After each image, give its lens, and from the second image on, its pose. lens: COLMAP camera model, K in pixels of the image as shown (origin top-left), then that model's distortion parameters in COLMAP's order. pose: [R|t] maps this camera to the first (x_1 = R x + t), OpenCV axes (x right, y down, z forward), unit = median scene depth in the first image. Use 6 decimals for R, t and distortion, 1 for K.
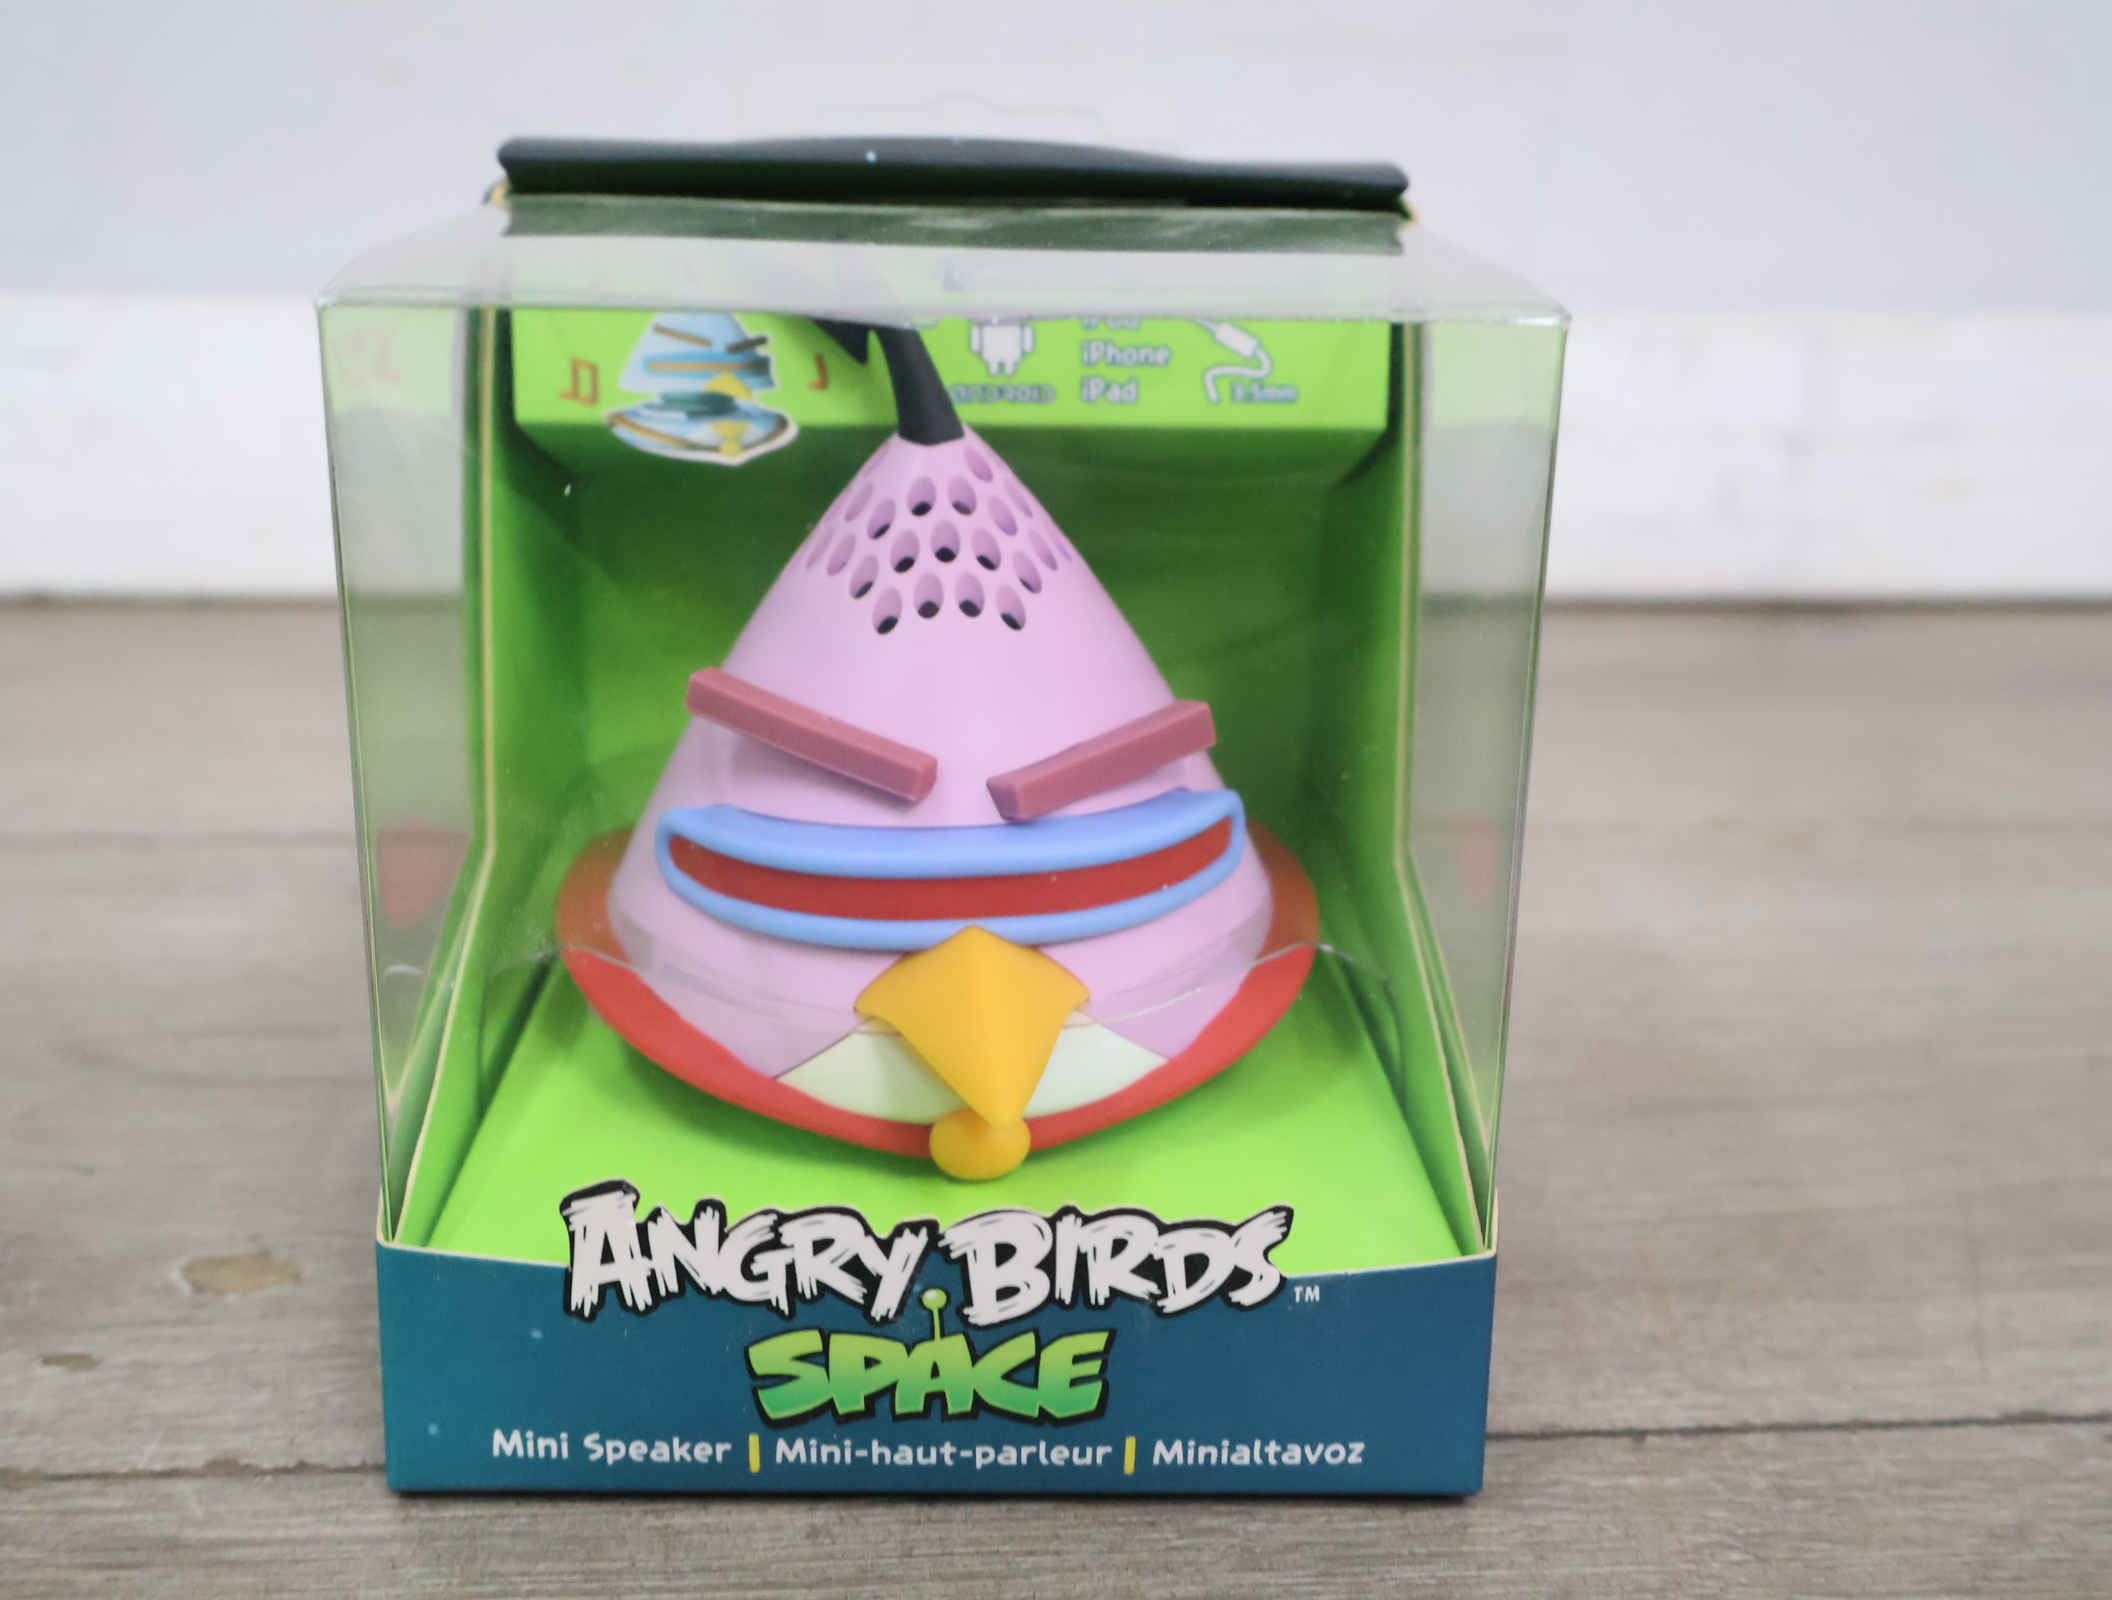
lens RADIAL K [[2501.8, 0, 1046.4], [0, 2501.8, 802.9], [0, 0, 1]] dist [0.000936, 0.000000]
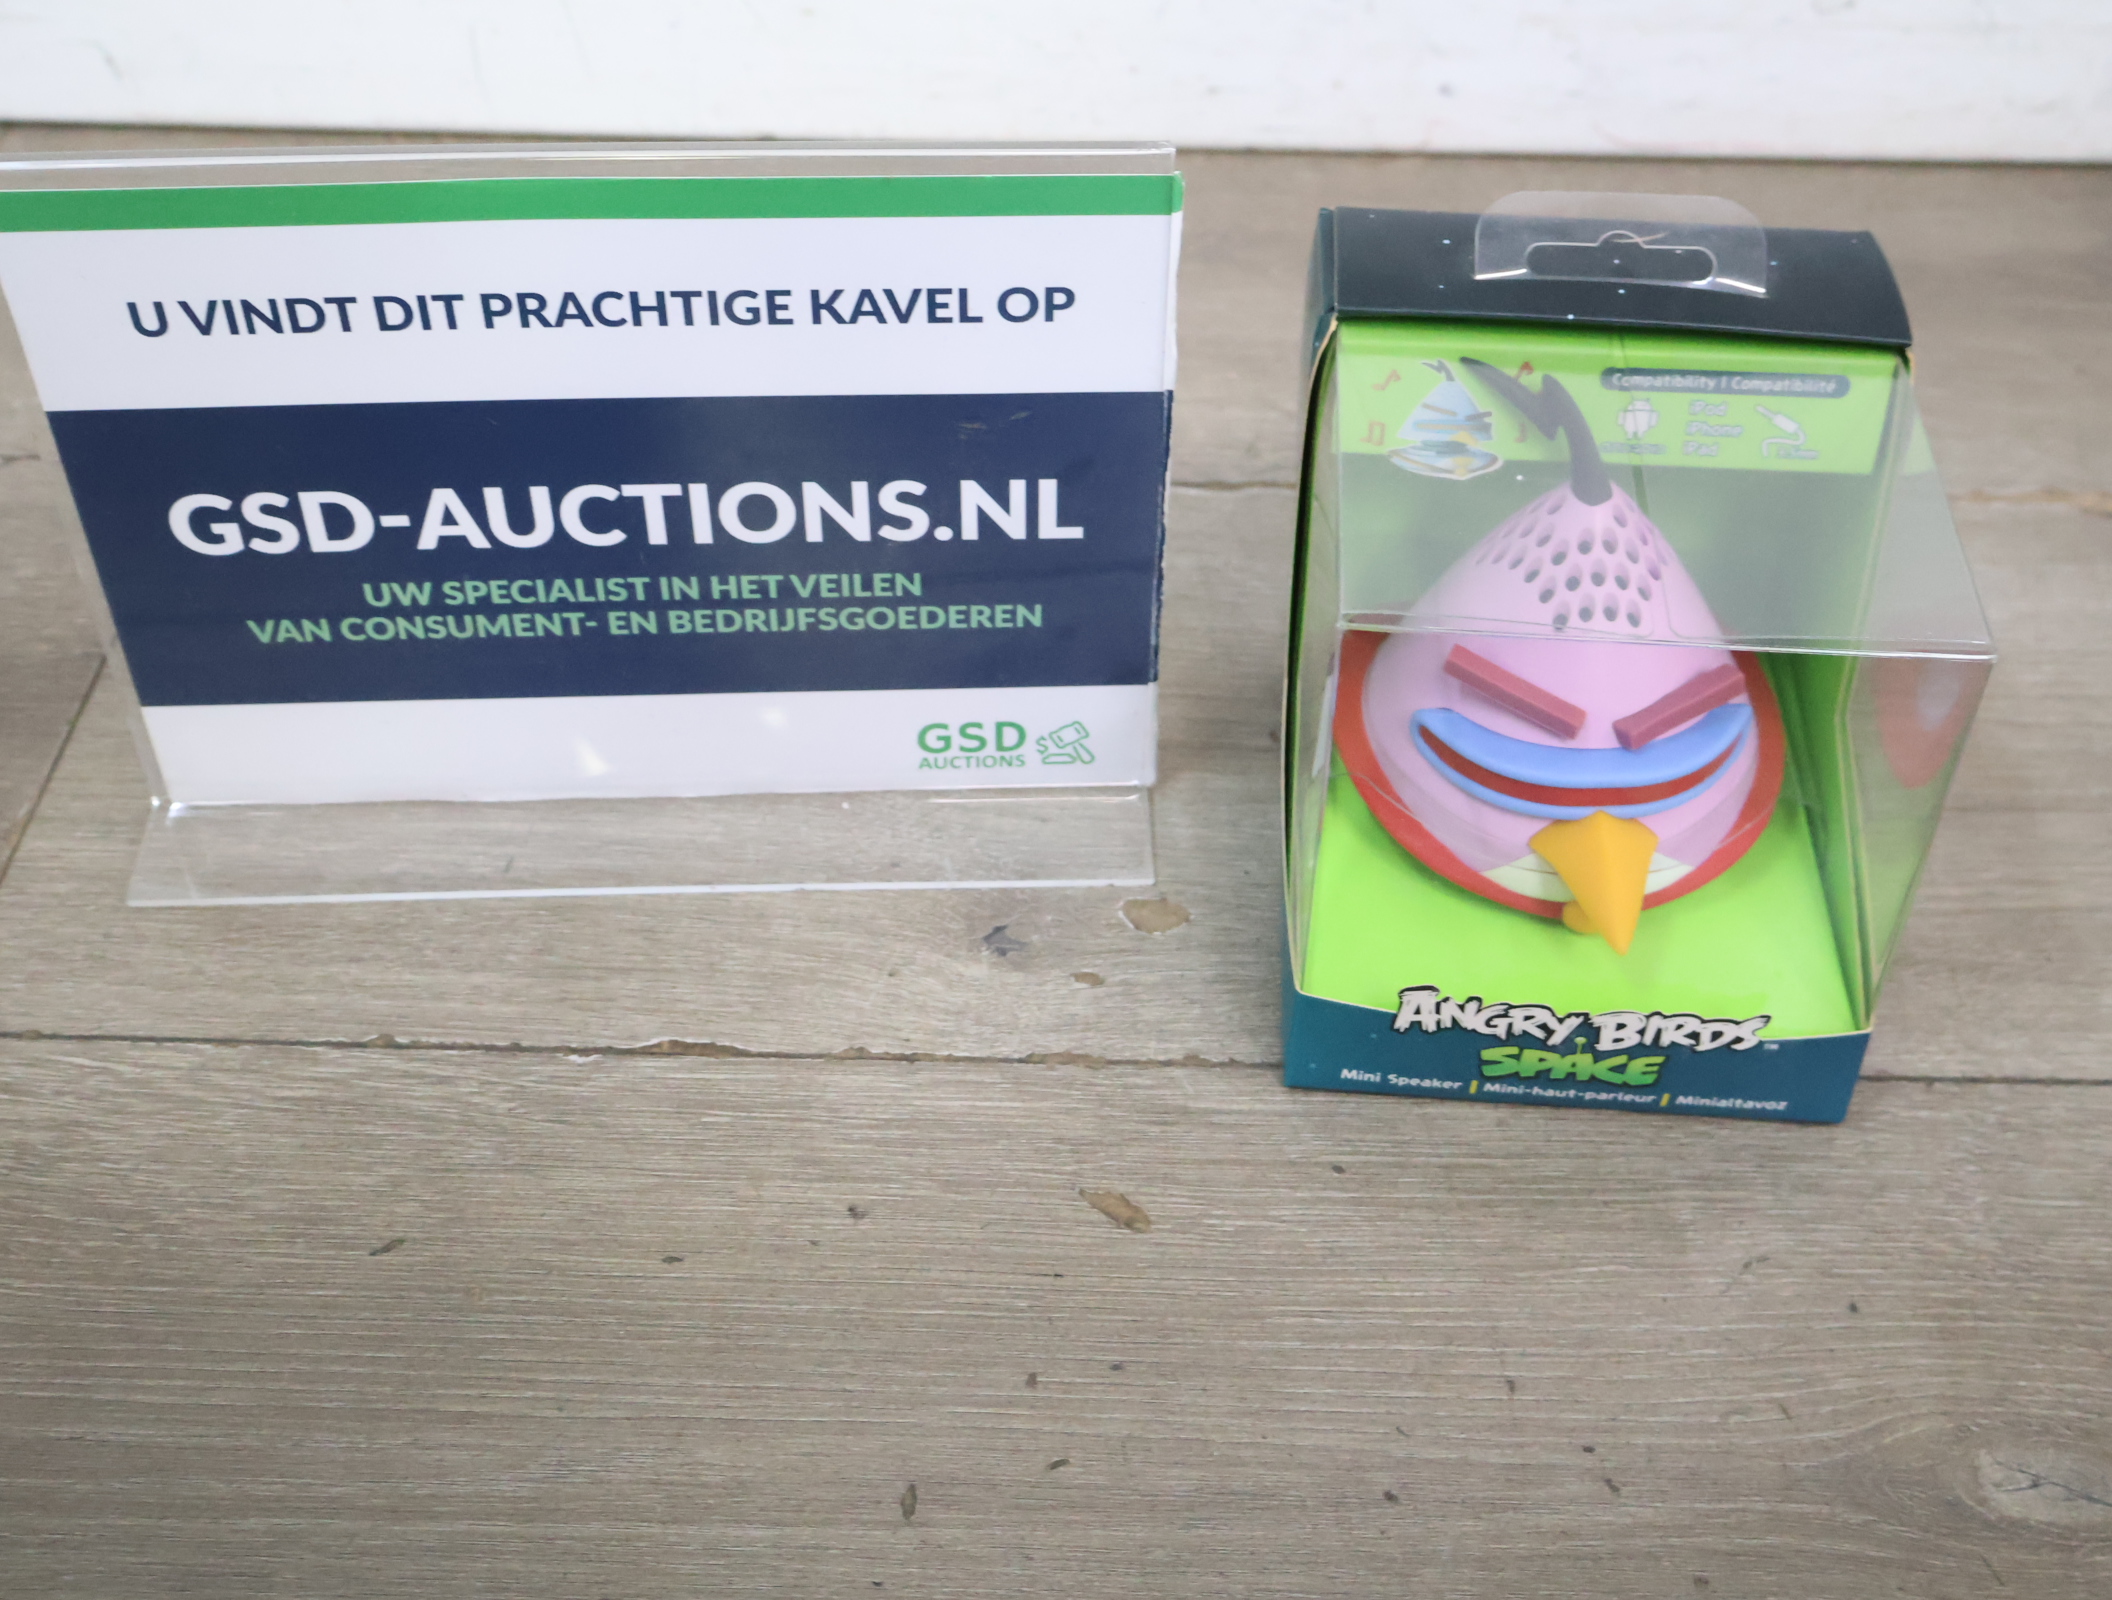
lens RADIAL K [[2501.8, 0, 1030.7], [0, 2501.8, 796.1], [0, 0, 1]] dist [0.000936, 0.000000]
pose [[0.994014, 0.061997, -0.089959, -0.266464], [-0.018180, 0.905783, 0.423351, -0.692310], [0.107730, -0.419182, 0.901488, -0.646874]]
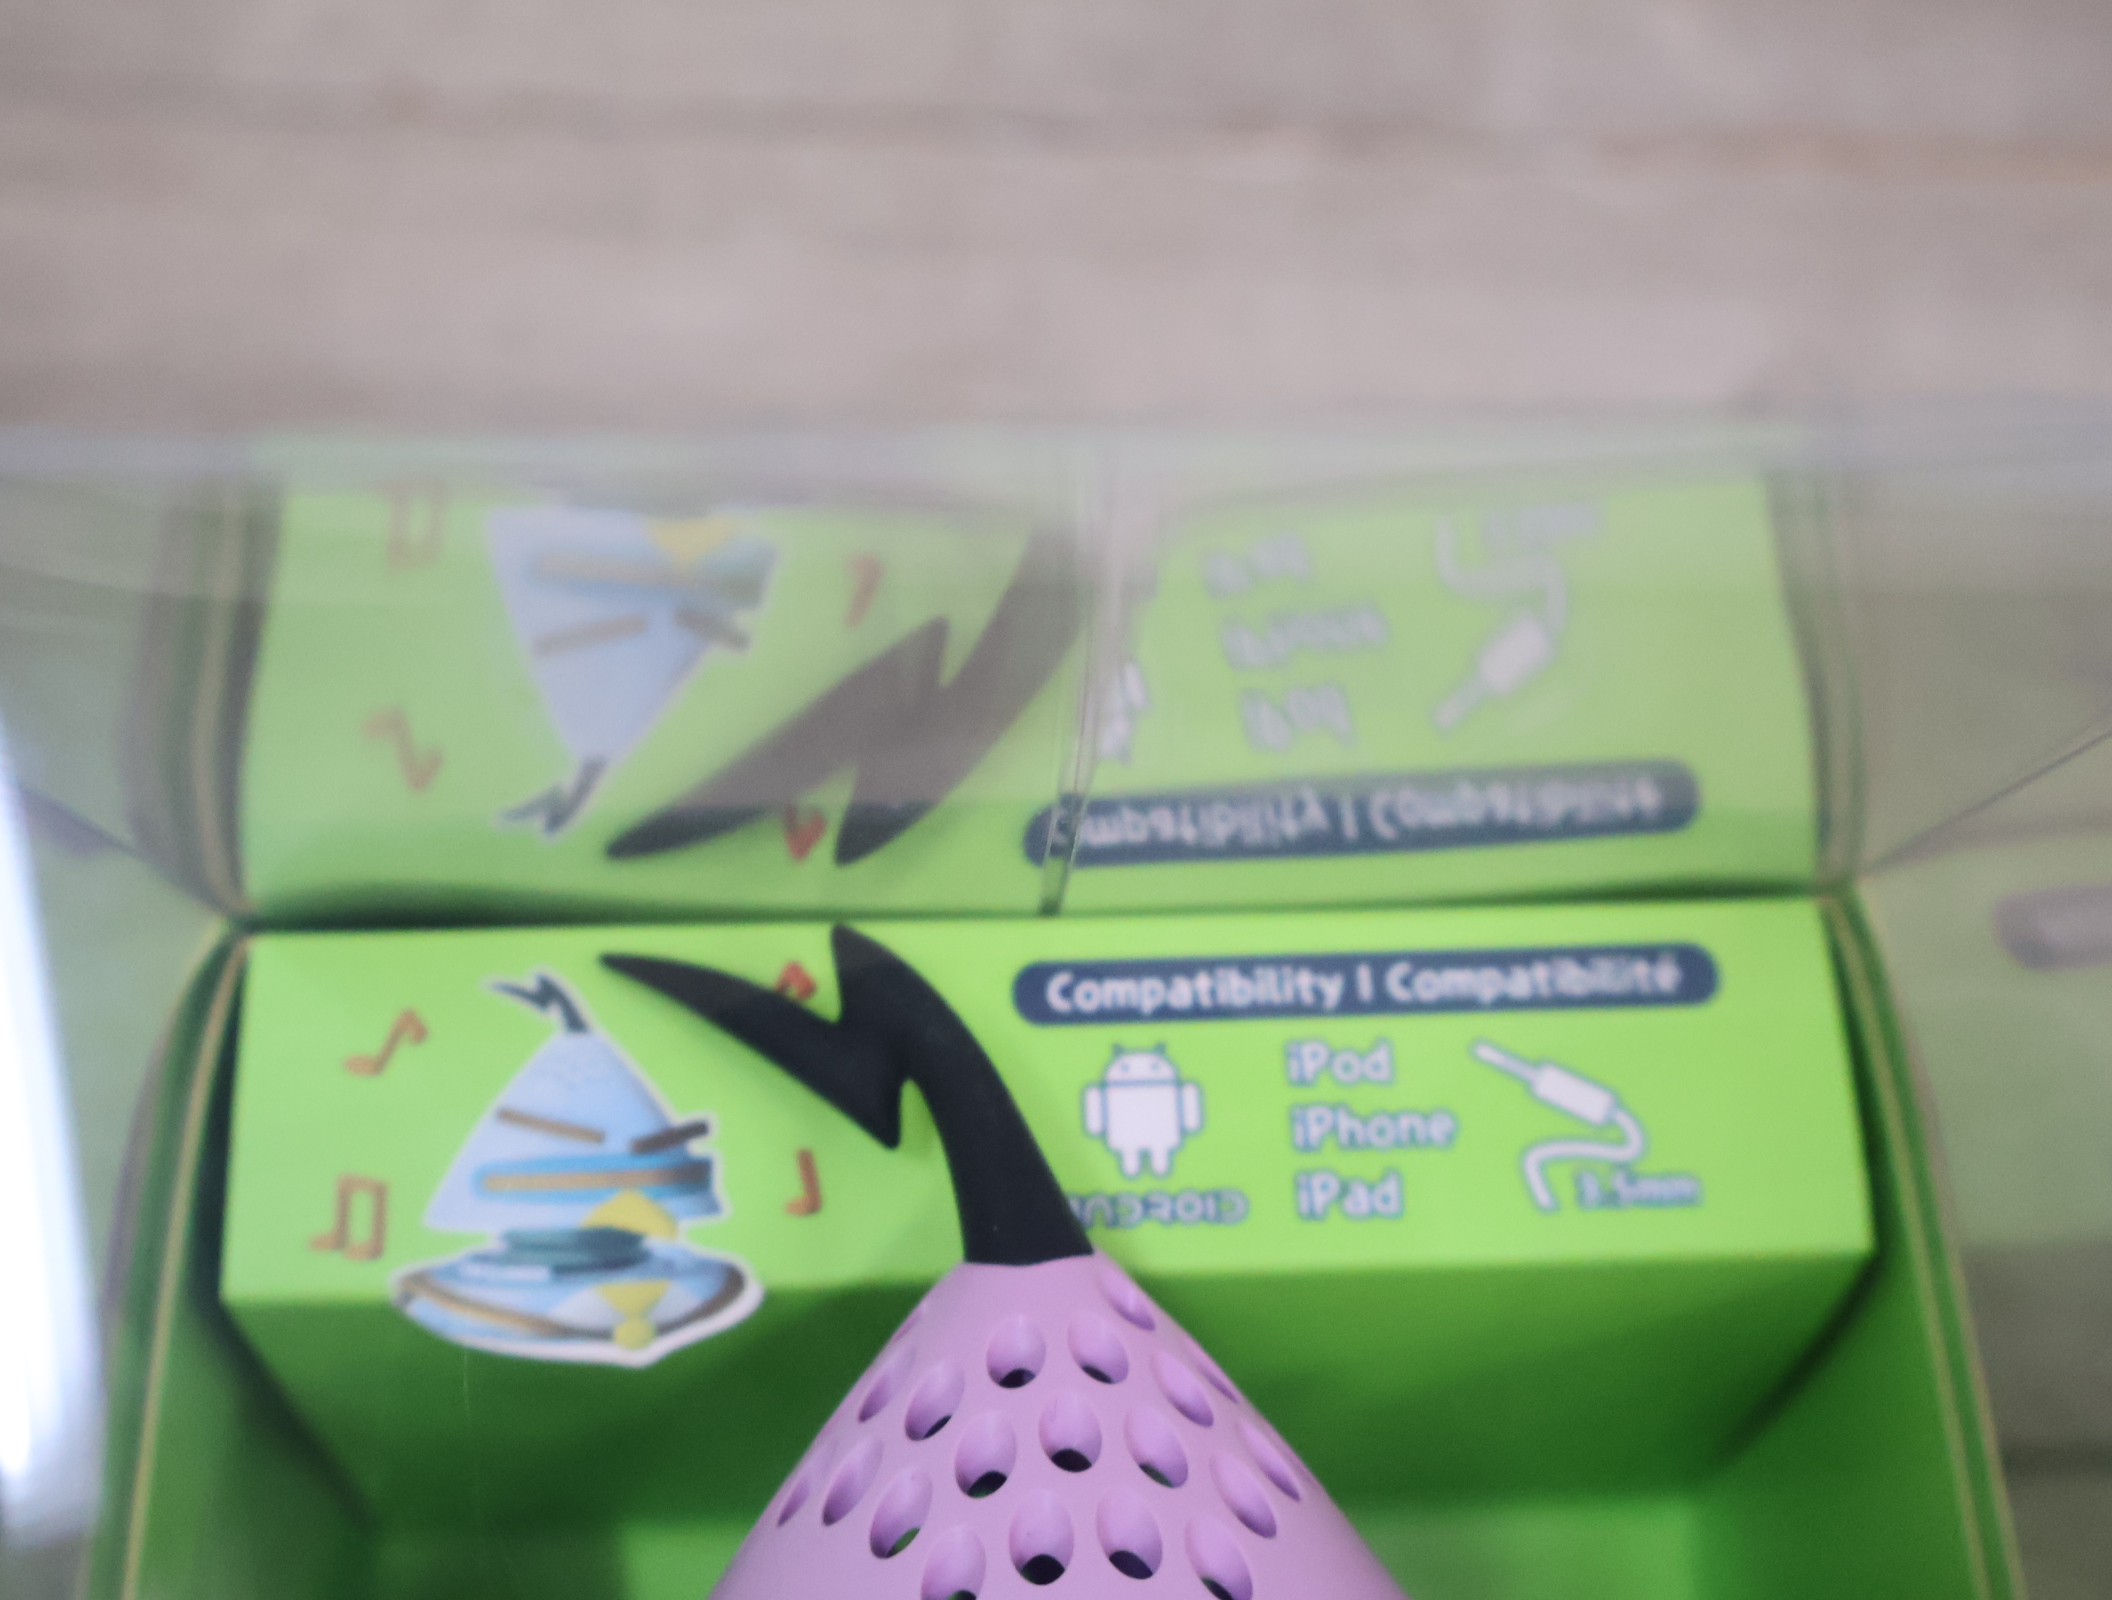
lens RADIAL K [[2501.8, 0, 1053.6], [0, 2501.8, 802.3], [0, 0, 1]] dist [0.000936, 0.000000]
pose [[0.998965, -0.043025, 0.014738, -0.045576], [0.044653, 0.866411, -0.497331, 0.027061], [0.008629, 0.497475, 0.867436, 0.538151]]
